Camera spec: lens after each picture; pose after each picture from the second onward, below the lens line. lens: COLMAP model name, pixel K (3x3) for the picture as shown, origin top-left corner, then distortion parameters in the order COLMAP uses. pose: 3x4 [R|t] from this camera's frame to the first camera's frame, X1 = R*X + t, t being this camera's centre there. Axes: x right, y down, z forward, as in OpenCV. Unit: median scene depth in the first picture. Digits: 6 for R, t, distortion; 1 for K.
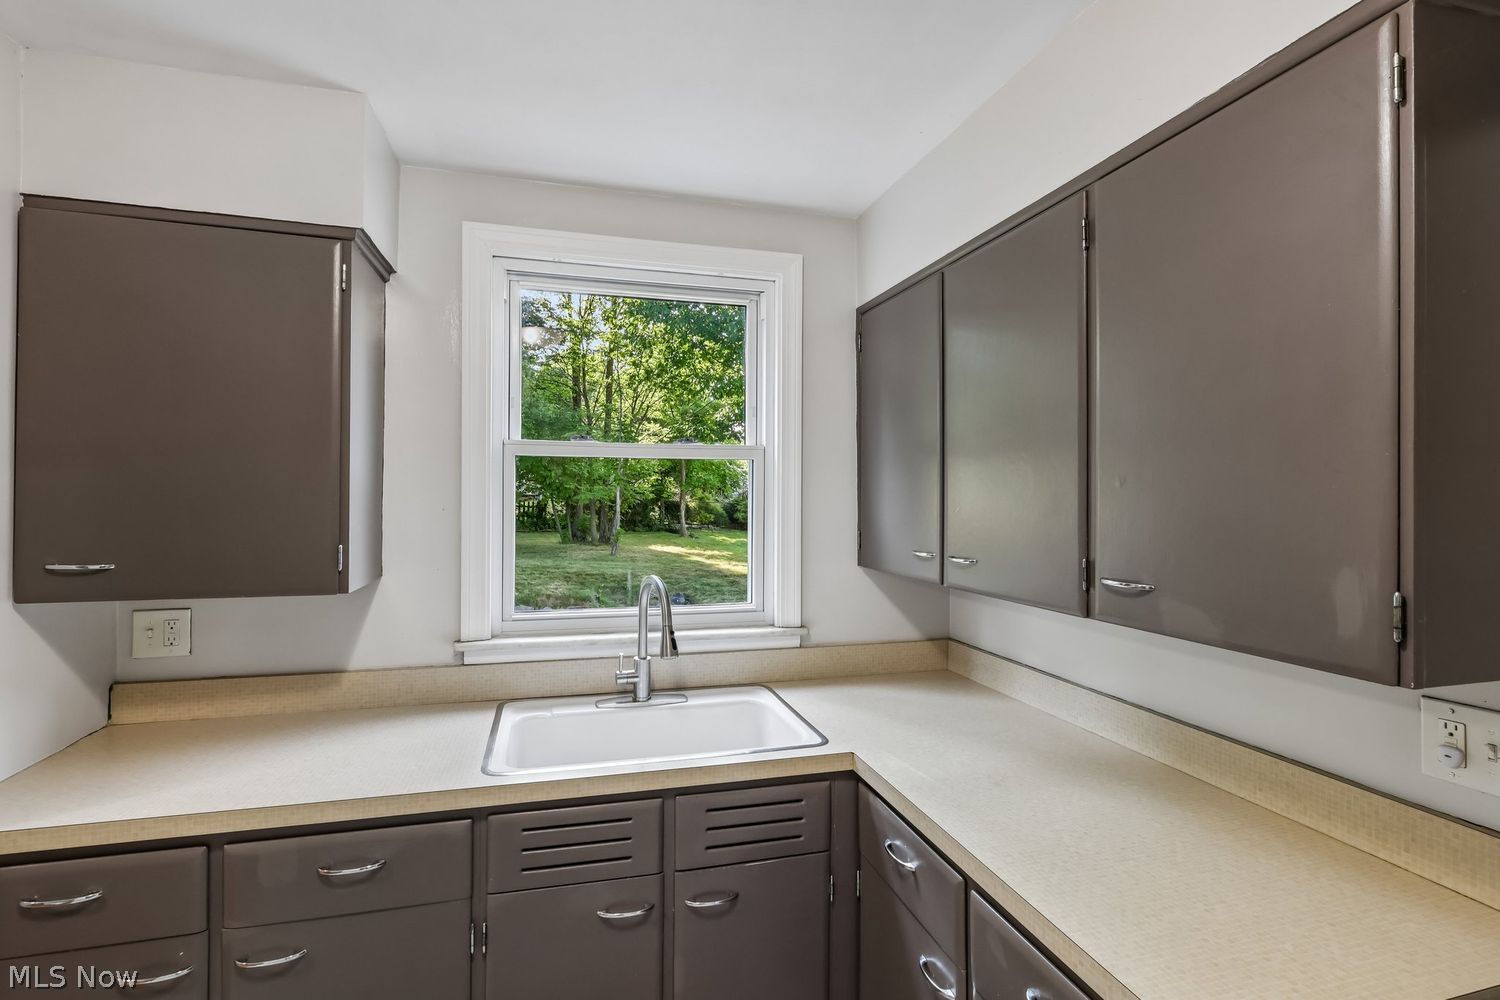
lens RADIAL K [[703.5, 0, 750.0], [0, 703.5, 500.0], [0, 0, 1]] dist [-0.001196, 0.000260]
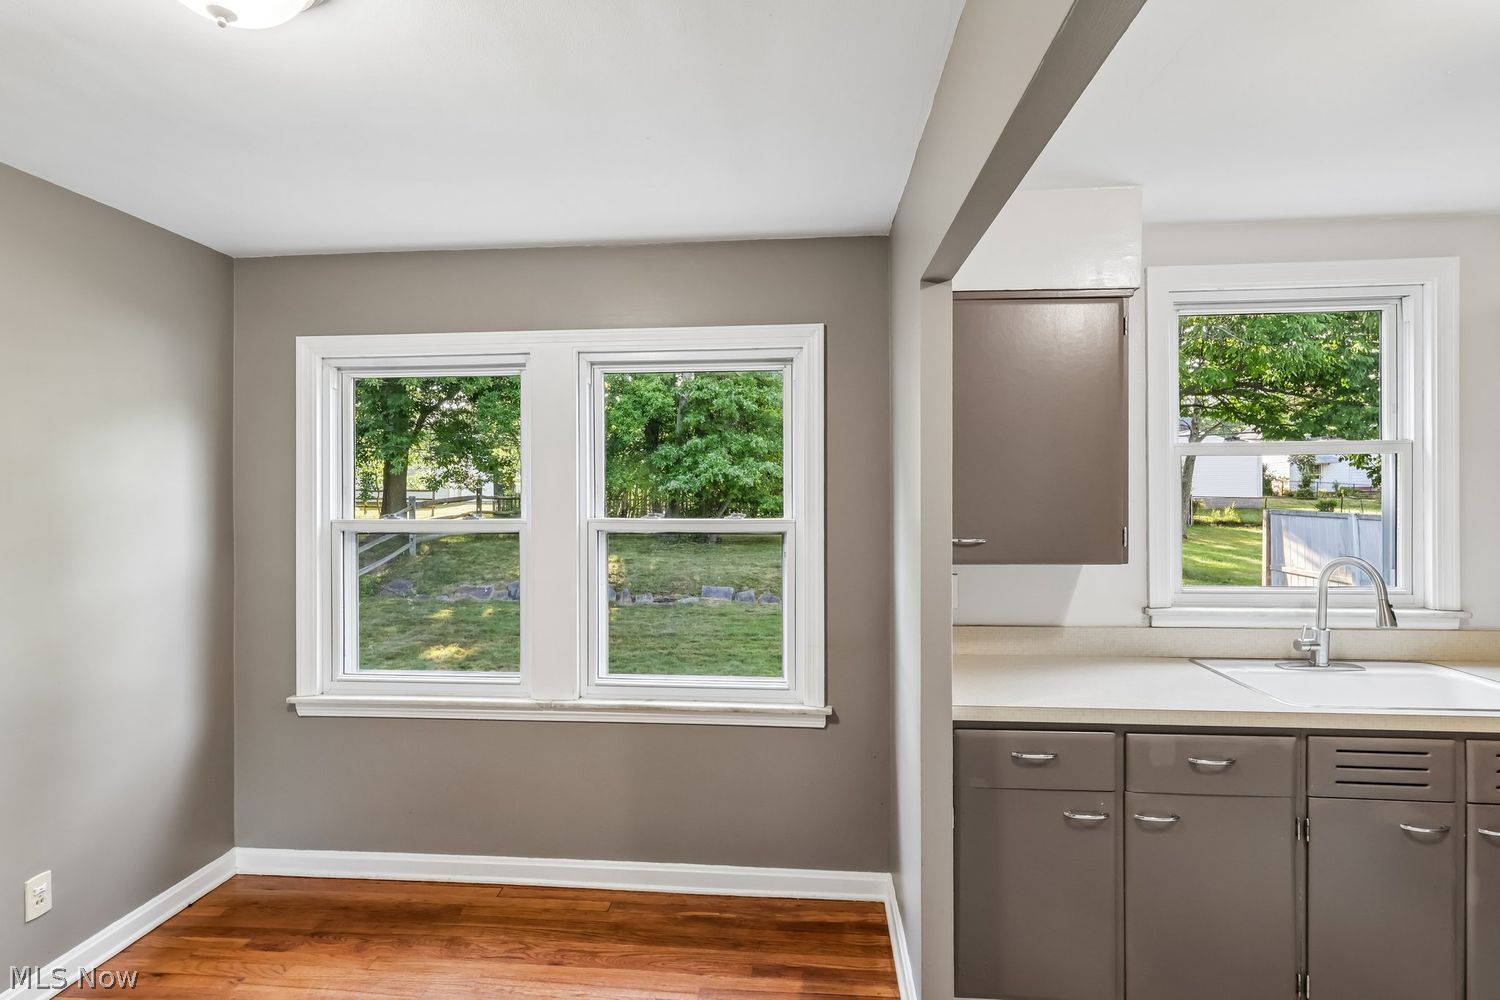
lens RADIAL K [[720.4, 0, 750.8], [0, 720.4, 496.6], [0, 0, 1]] dist [0.001717, 0.000327]
pose [[0.940773, -0.011193, -0.338851, -0.654682], [0.011127, 0.999936, -0.002139, 0.000664], [0.338854, -0.001758, 0.940837, -0.439259]]
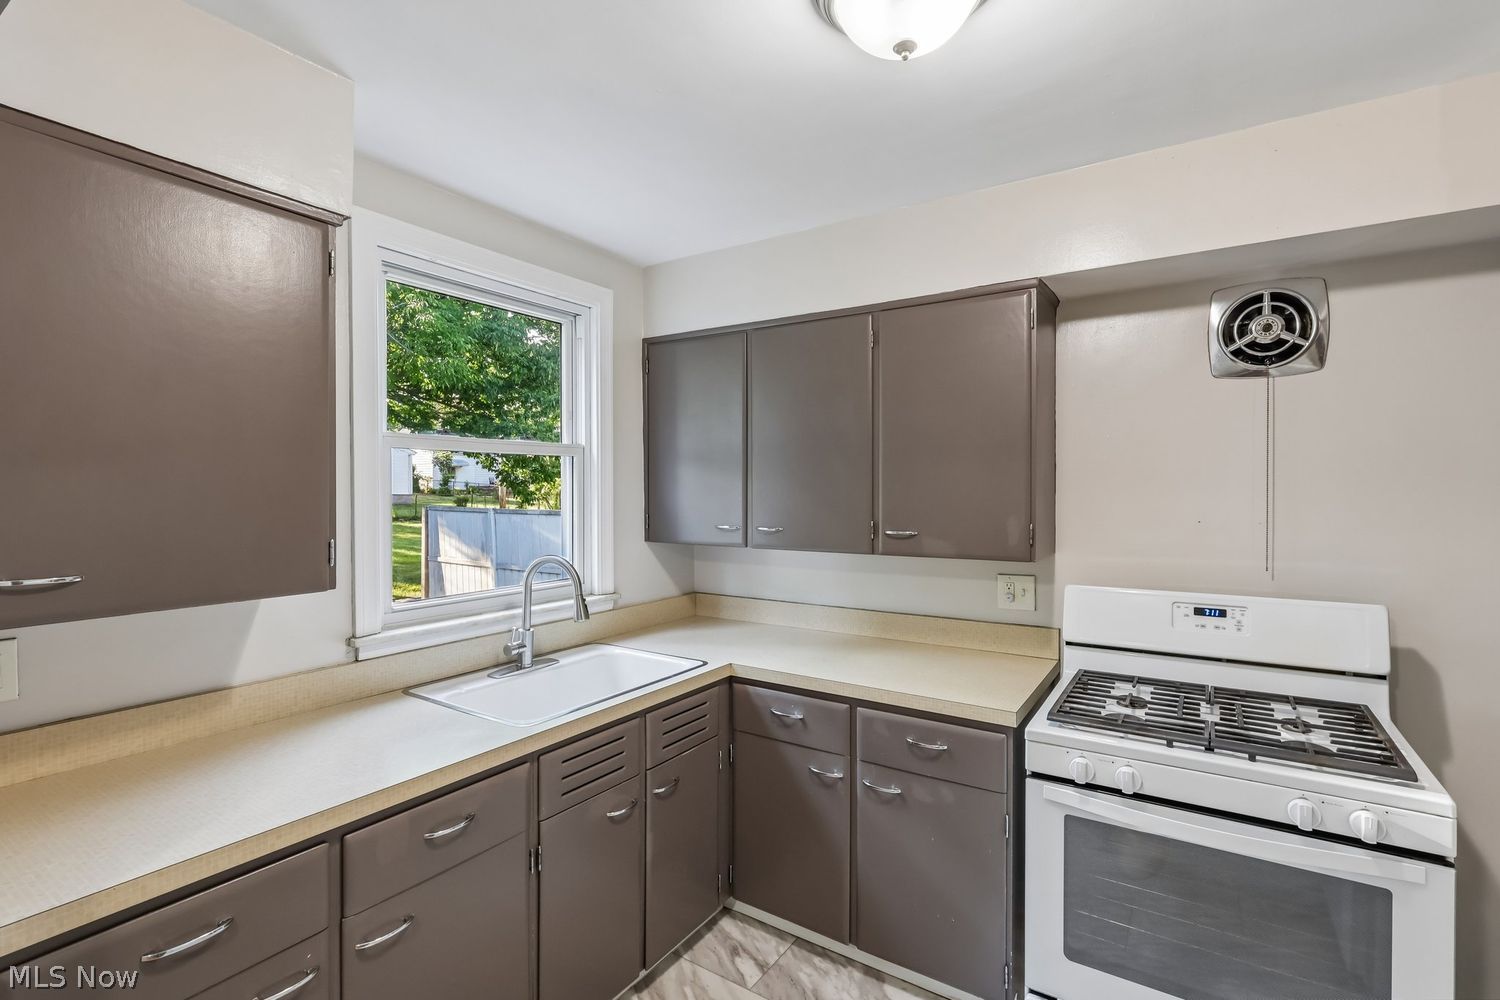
lens RADIAL K [[699.9, 0, 748.0], [0, 699.9, 496.8], [0, 0, 1]] dist [0.000231, -0.000571]
pose [[0.750099, -0.014428, 0.661168, -0.657768], [0.007333, 0.999882, 0.013499, -0.003378], [-0.661285, -0.005277, 0.750116, -0.089068]]
